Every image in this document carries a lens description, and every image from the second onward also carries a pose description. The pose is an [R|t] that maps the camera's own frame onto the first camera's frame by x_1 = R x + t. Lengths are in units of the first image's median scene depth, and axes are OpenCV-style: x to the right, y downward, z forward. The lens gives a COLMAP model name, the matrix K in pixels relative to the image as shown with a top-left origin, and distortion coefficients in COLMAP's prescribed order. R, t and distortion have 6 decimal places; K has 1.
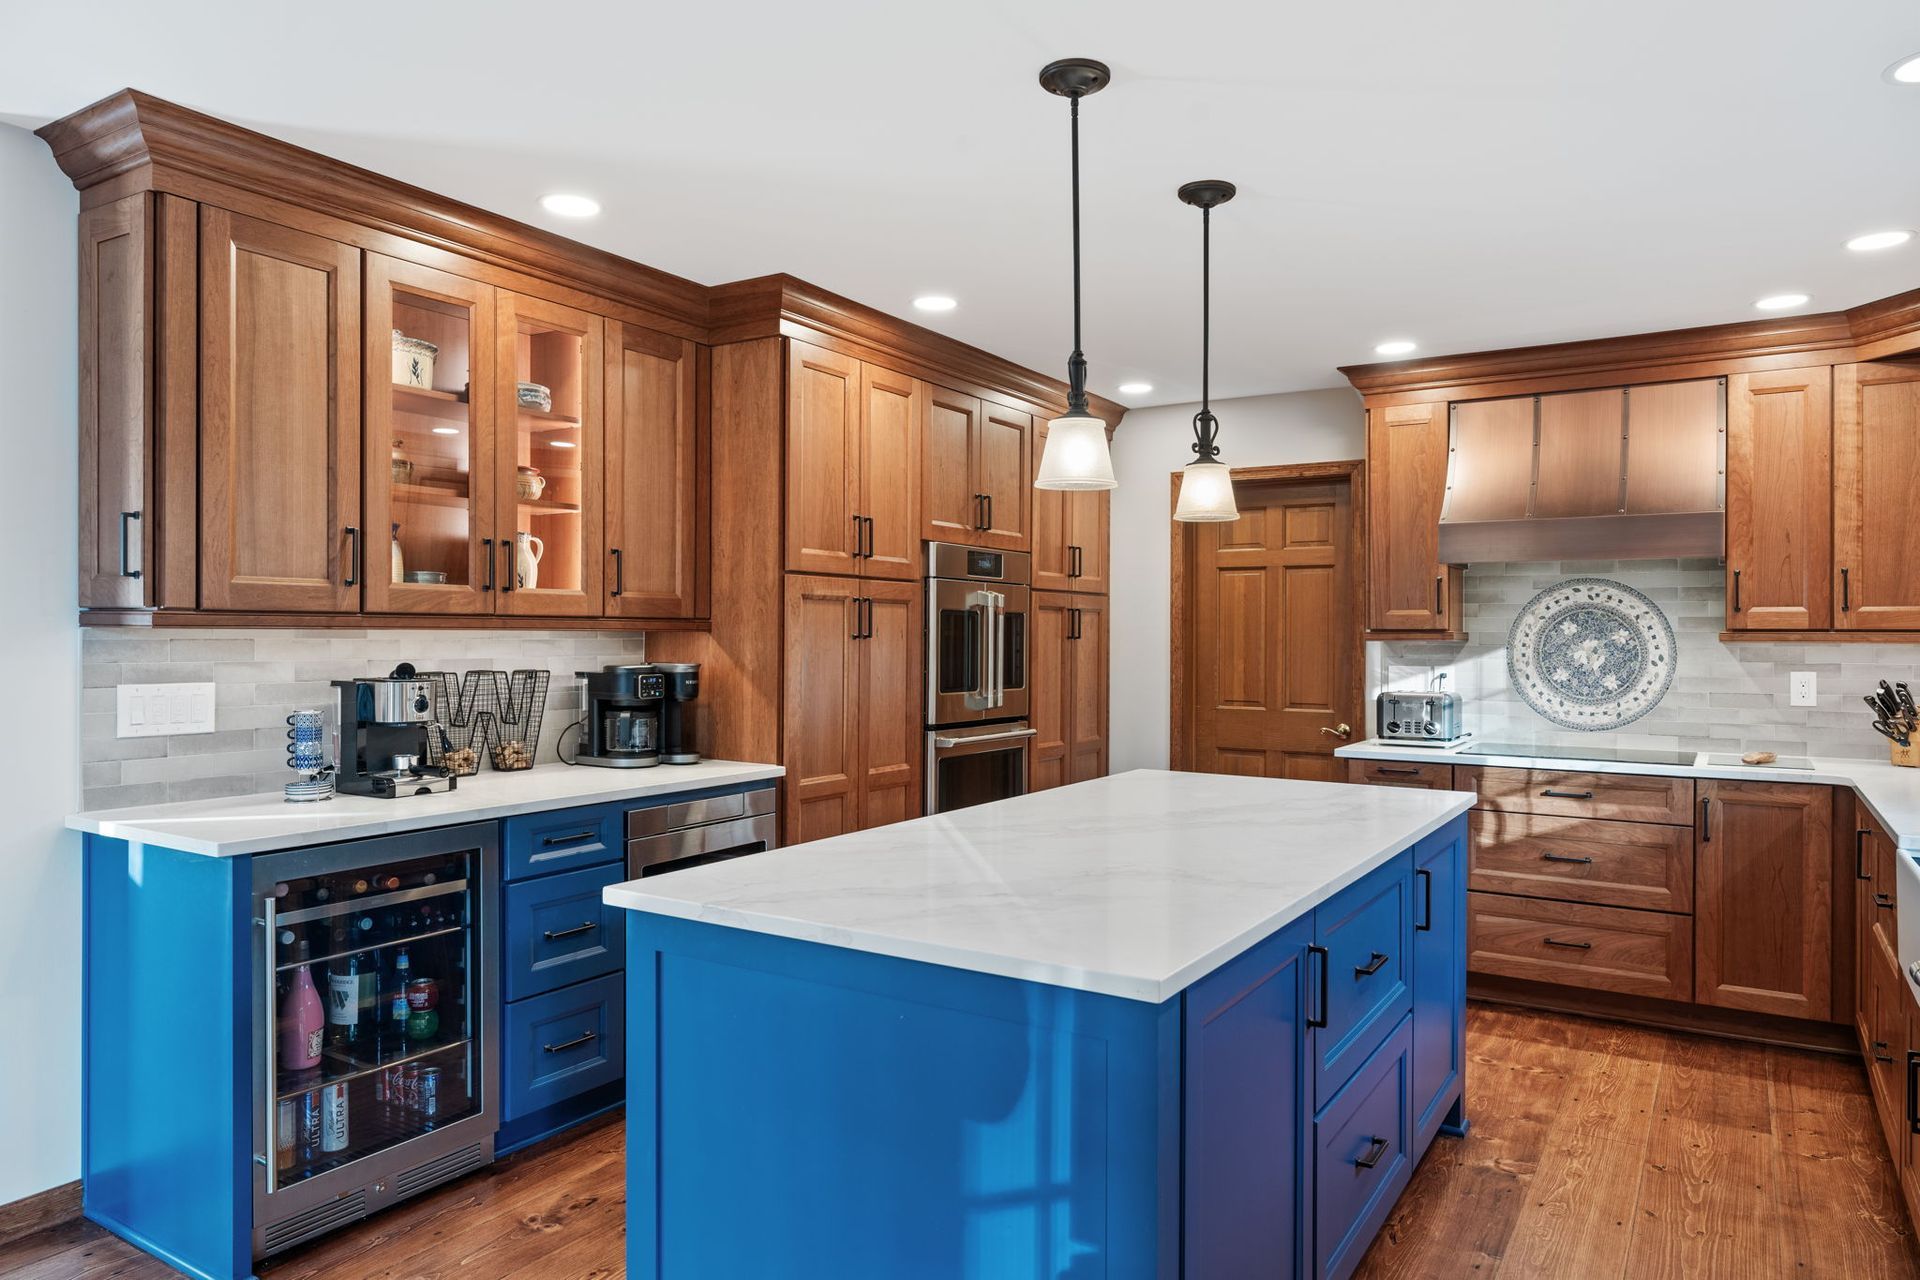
lens RADIAL K [[1230.9, 0, 956.9], [0, 1230.9, 641.3], [0, 0, 1]] dist [0.001940, -0.003958]
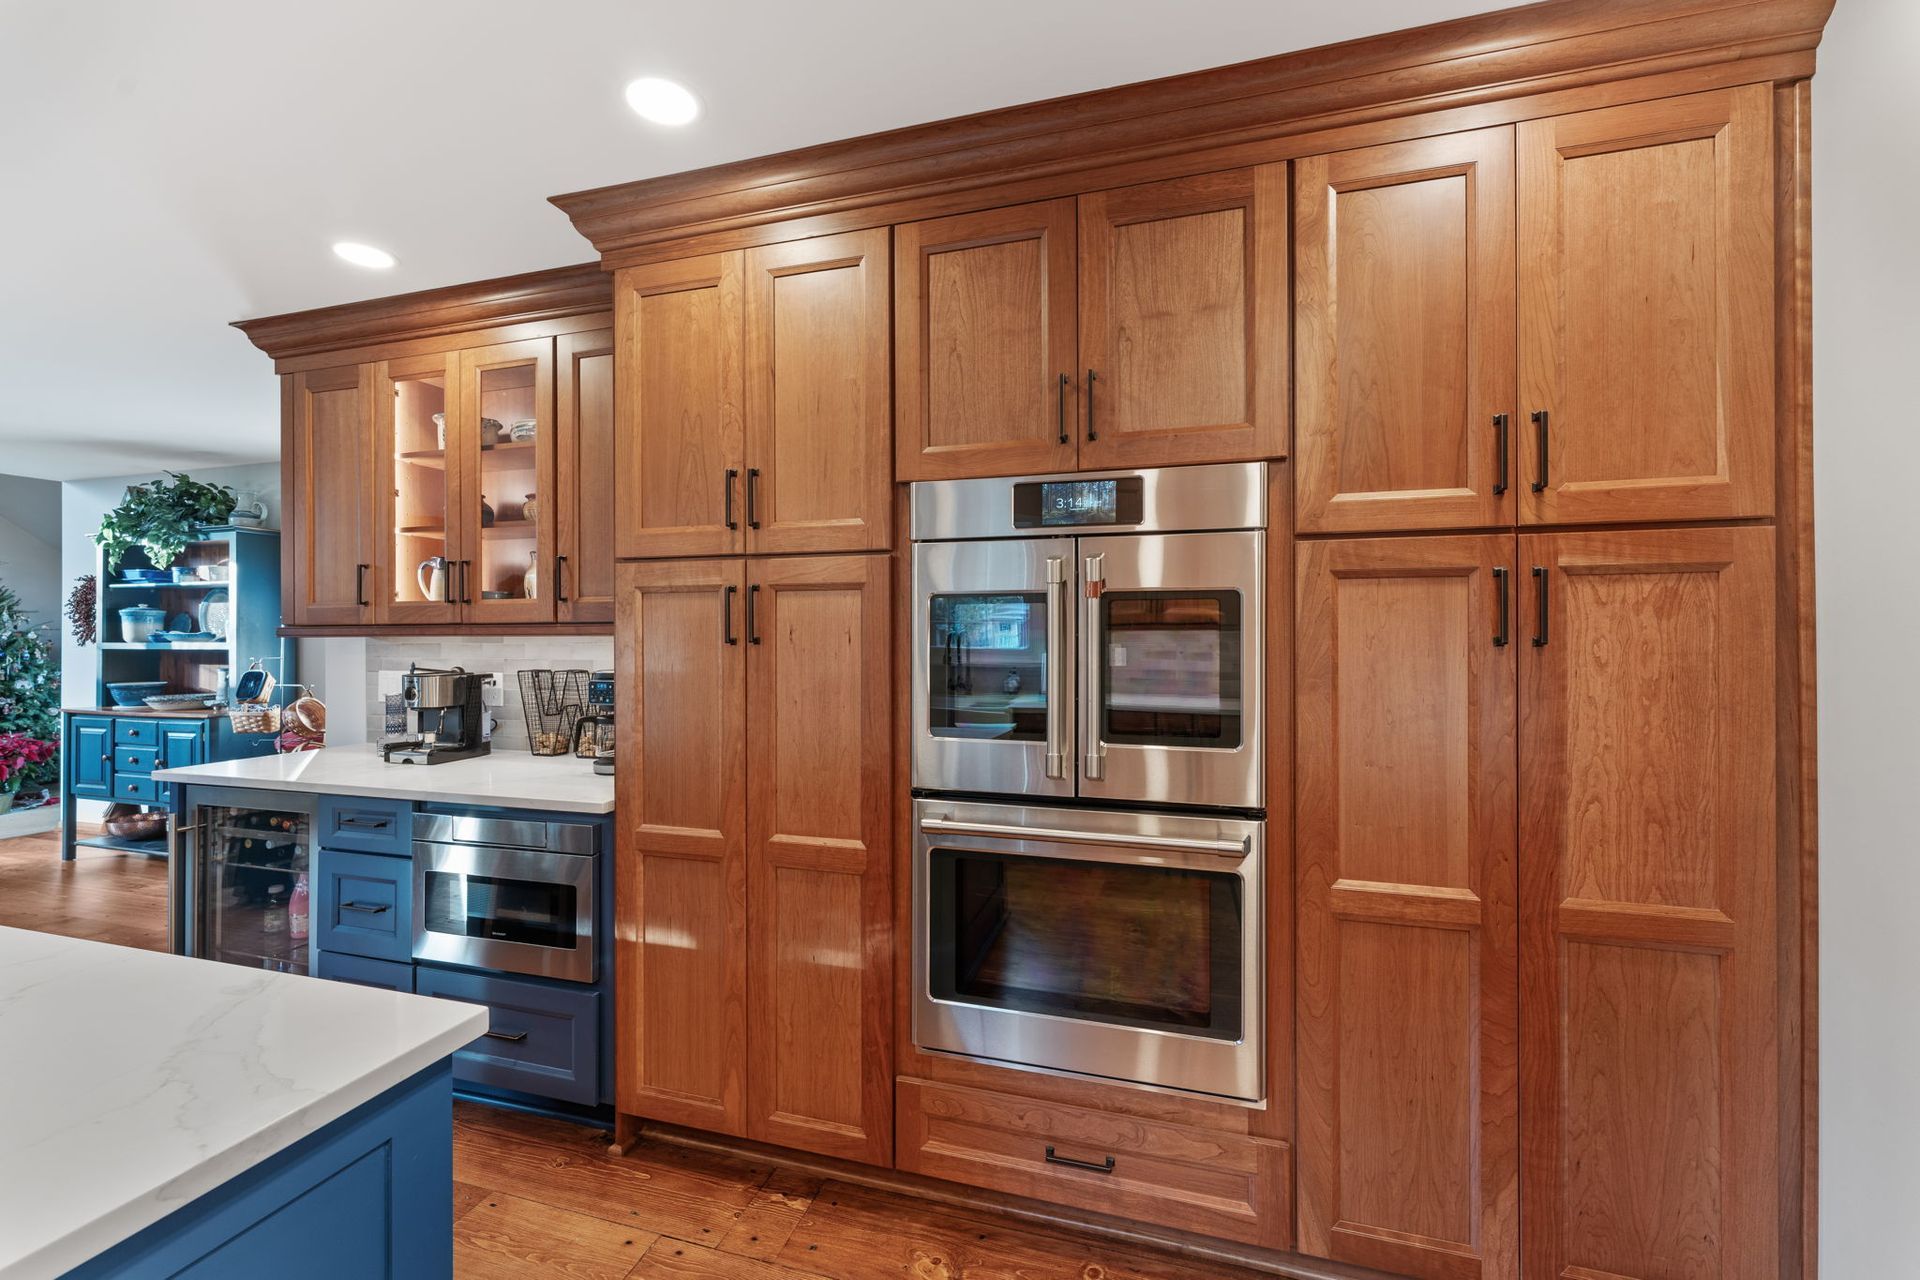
lens RADIAL K [[769.8, 0, 956.4], [0, 769.8, 633.9], [0, 0, 1]] dist [0.000386, 0.000131]
pose [[0.271370, -0.009404, -0.962429, 0.382699], [-0.000840, 0.999950, -0.010008, -0.003510], [0.962475, 0.003524, 0.271348, 1.011930]]
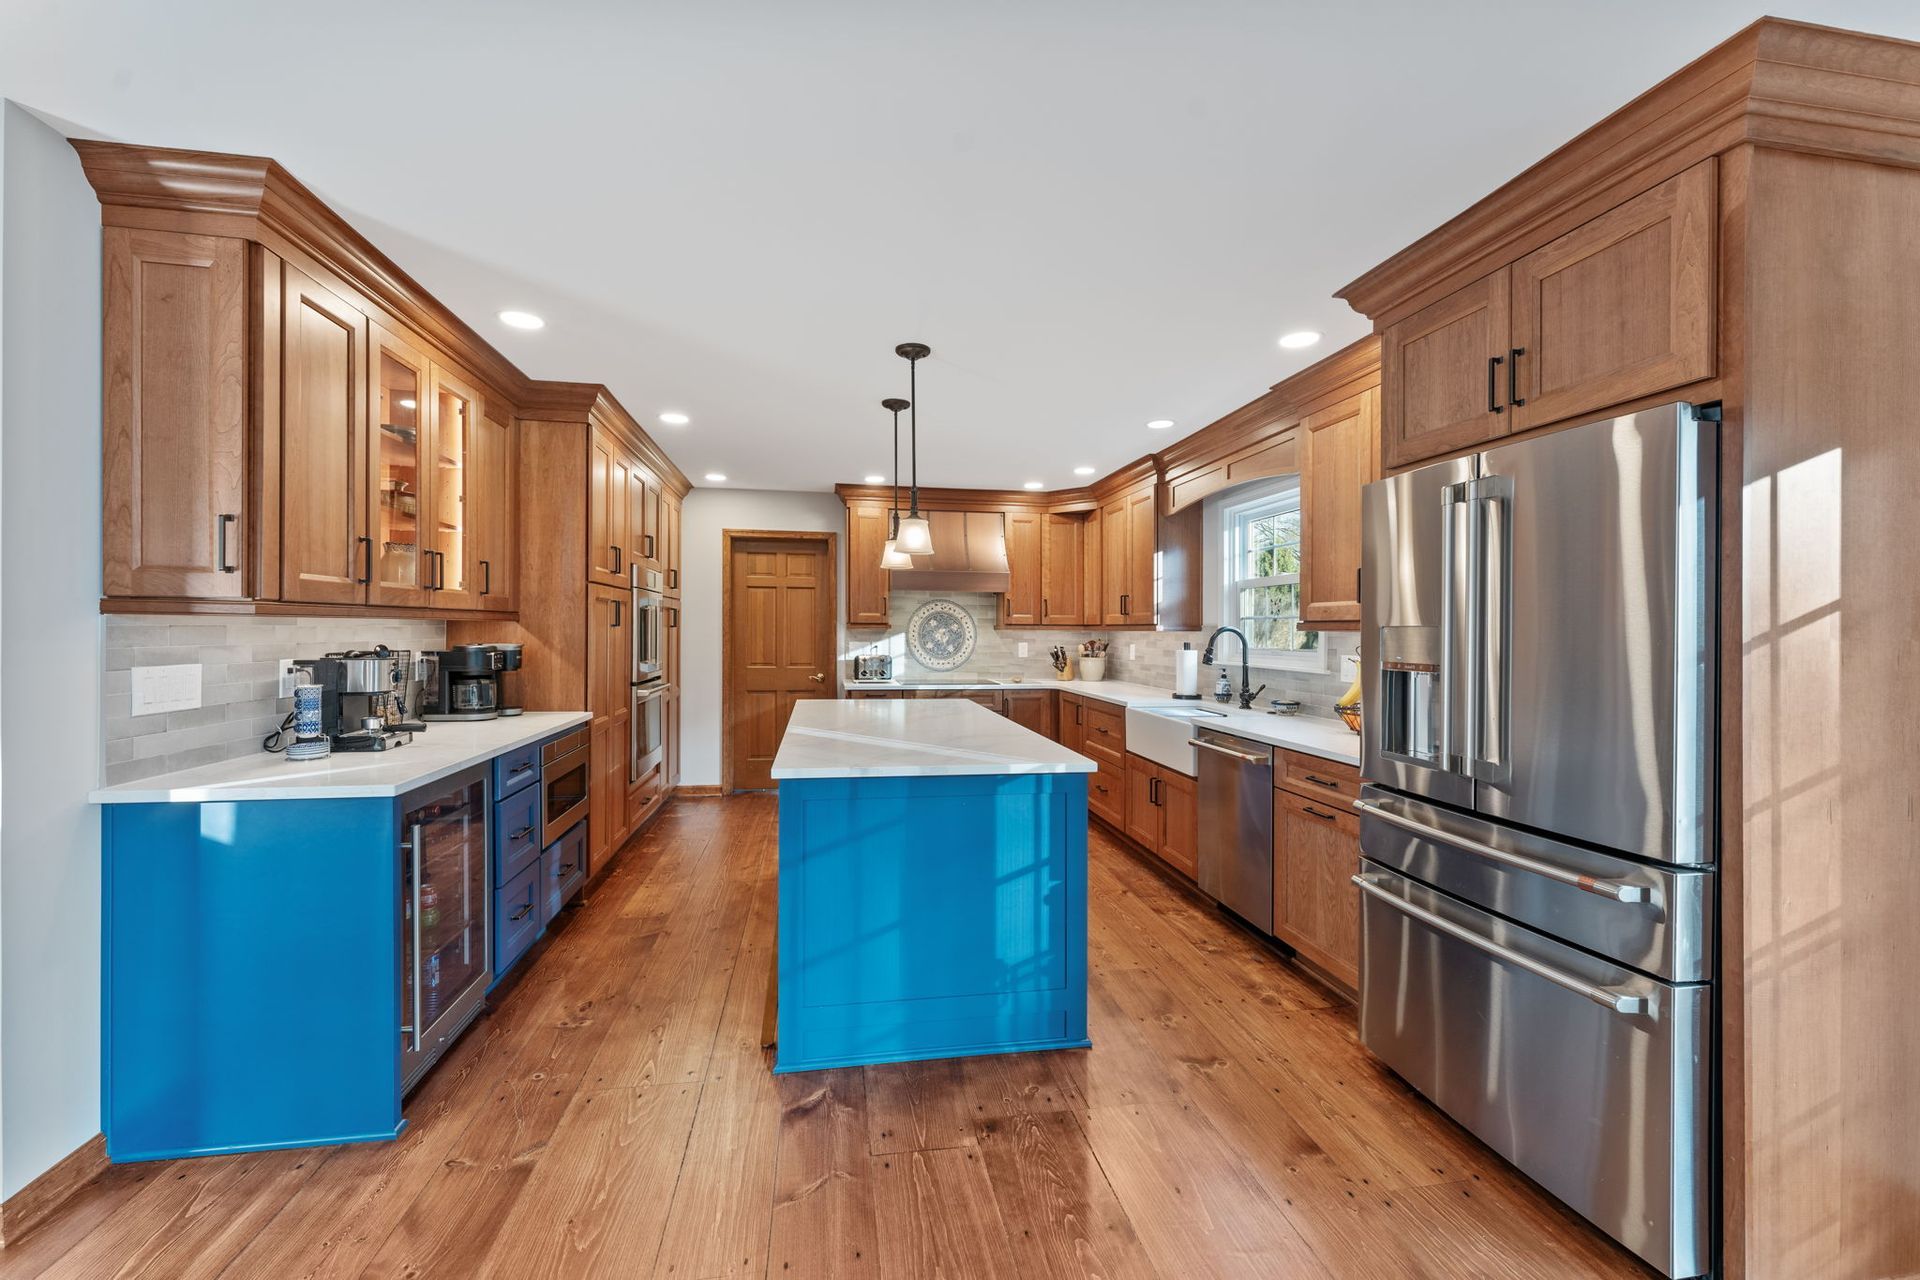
lens RADIAL K [[769.8, 0, 956.4], [0, 769.8, 633.9], [0, 0, 1]] dist [0.000386, 0.000131]
pose [[0.740744, -0.002225, 0.671784, -0.410552], [-0.002245, 0.999981, 0.005788, 0.000292], [-0.671784, -0.005796, 0.740725, 0.007402]]
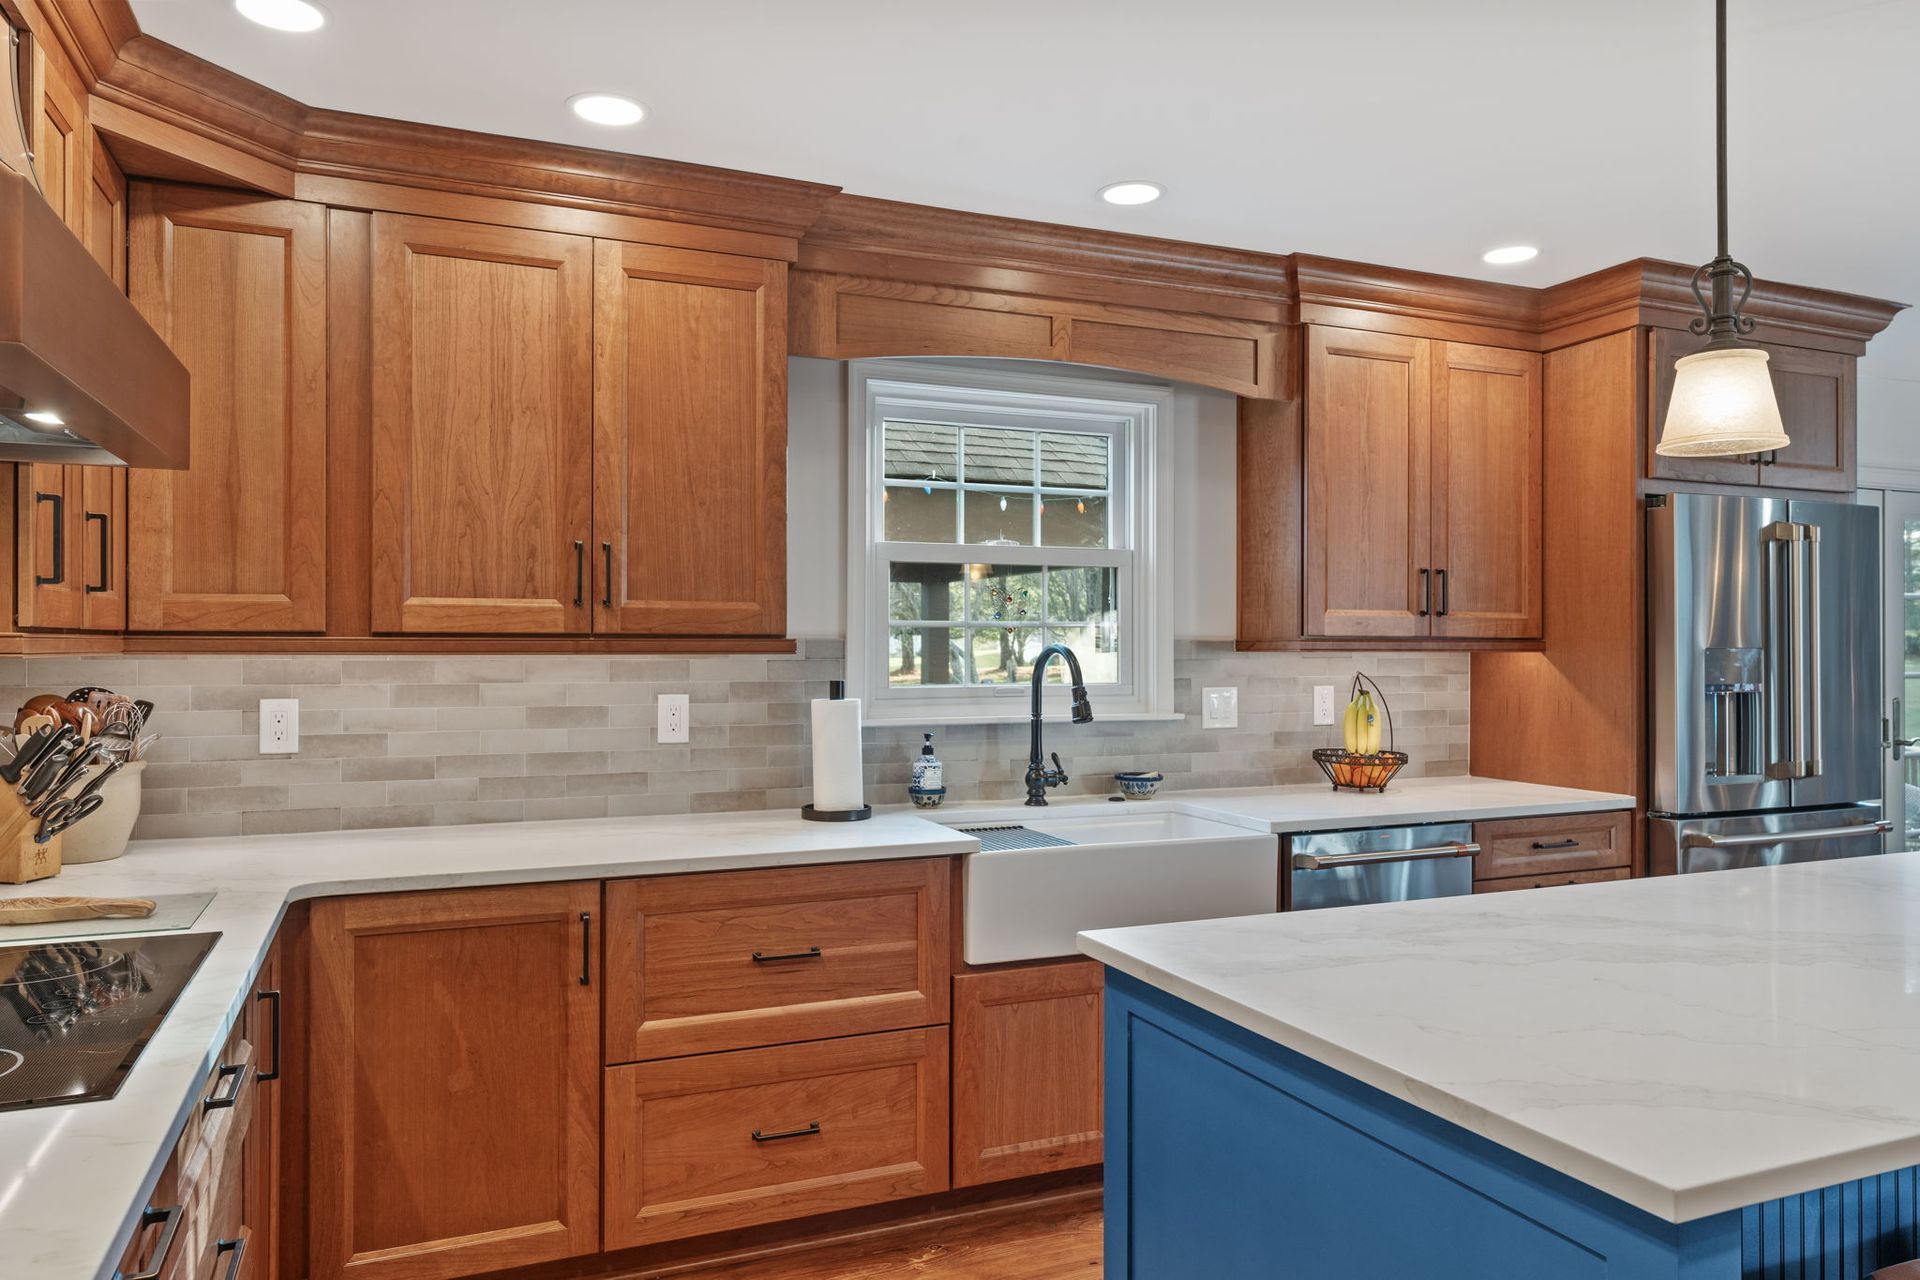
lens RADIAL K [[1267.3, 0, 952.9], [0, 1267.3, 639.9], [0, 0, 1]] dist [-0.001695, 0.001997]
pose [[-0.820483, -0.004395, 0.571655, 0.115260], [-0.004003, 0.999990, 0.001942, -0.007789], [-0.571658, -0.000695, -0.820492, 1.223694]]
